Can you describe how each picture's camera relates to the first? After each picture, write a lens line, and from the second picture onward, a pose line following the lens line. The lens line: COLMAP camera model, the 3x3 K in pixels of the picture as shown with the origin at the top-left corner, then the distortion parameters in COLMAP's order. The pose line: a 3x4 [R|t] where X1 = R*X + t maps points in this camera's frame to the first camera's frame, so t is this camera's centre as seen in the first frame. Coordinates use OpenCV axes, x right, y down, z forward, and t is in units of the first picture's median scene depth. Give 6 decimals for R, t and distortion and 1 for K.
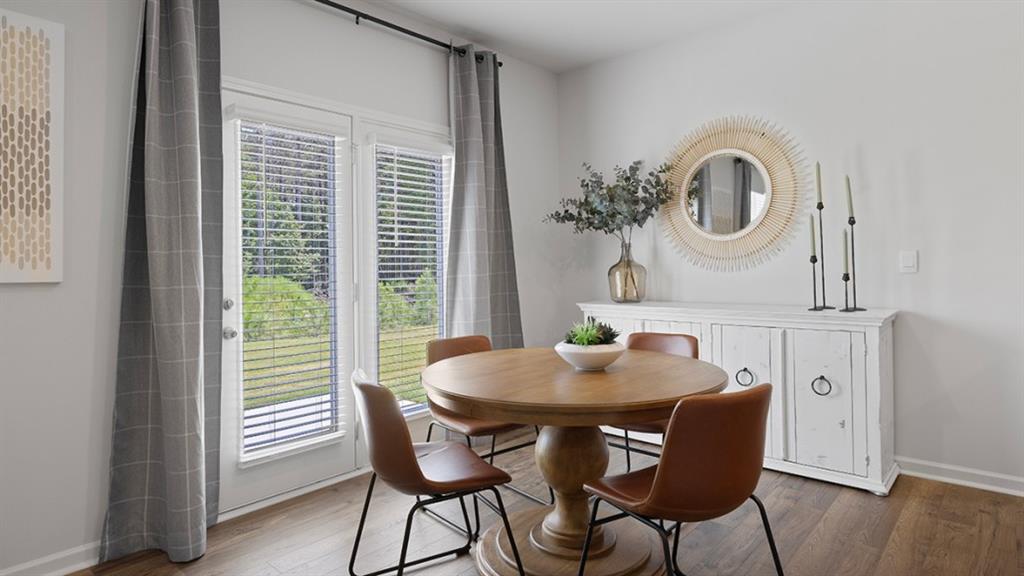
lens RADIAL K [[560.9, 0, 513.6], [0, 560.9, 259.5], [0, 0, 1]] dist [-0.000571, 0.000137]
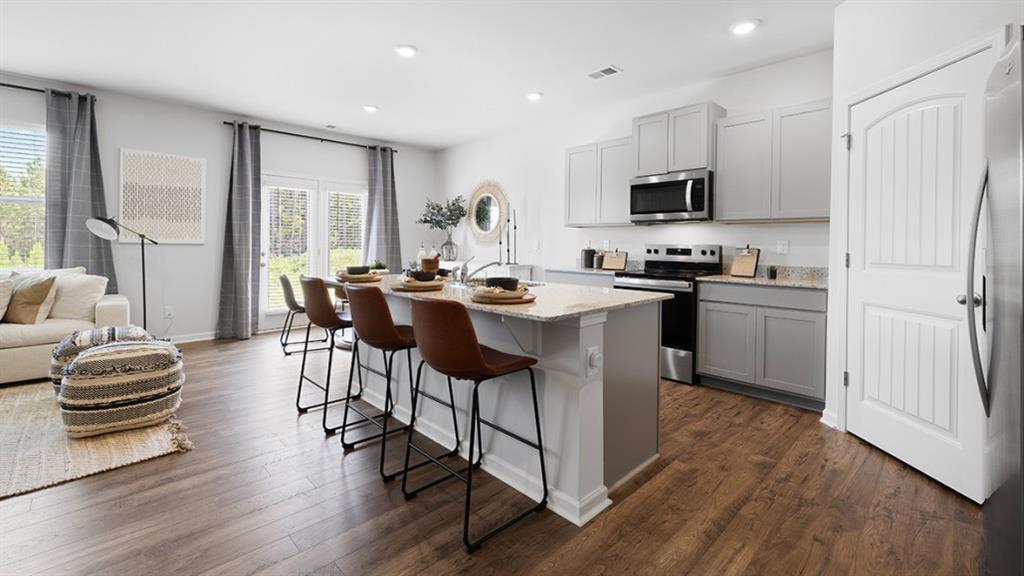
lens RADIAL K [[433.2, 0, 511.6], [0, 433.2, 247.3], [0, 0, 1]] dist [-0.000395, 0.000007]
pose [[0.997306, 0.024722, -0.069061, 0.590409], [-0.023554, 0.999566, 0.017680, -0.013007], [0.069469, -0.016005, 0.997456, -0.711563]]
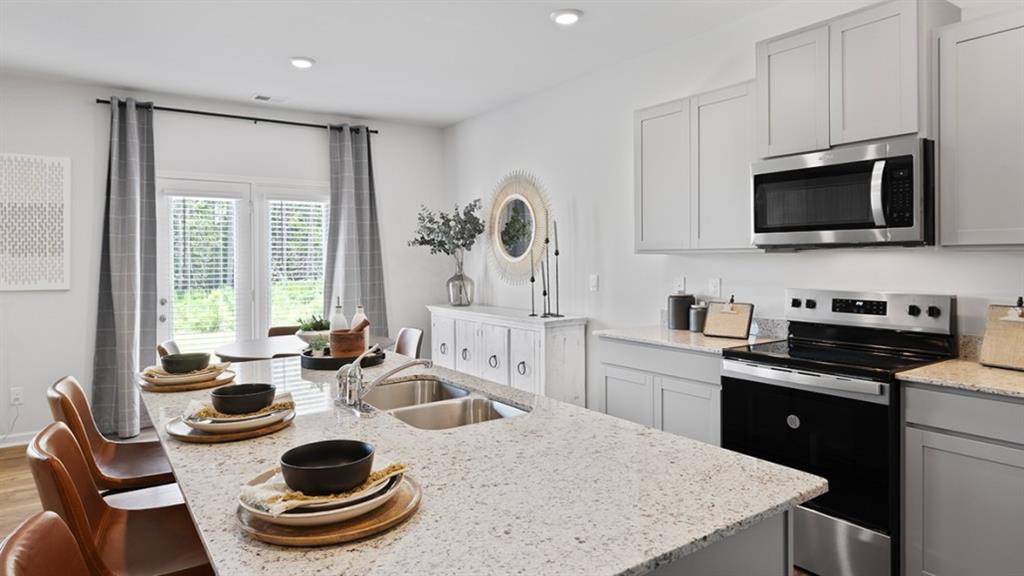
lens RADIAL K [[614.6, 0, 509.8], [0, 614.6, 258.5], [0, 0, 1]] dist [-0.000914, -0.000193]
pose [[0.972669, 0.008434, -0.232044, 0.693686], [-0.005440, 0.999894, 0.013541, -0.061365], [0.232134, -0.011909, 0.972611, -0.426790]]
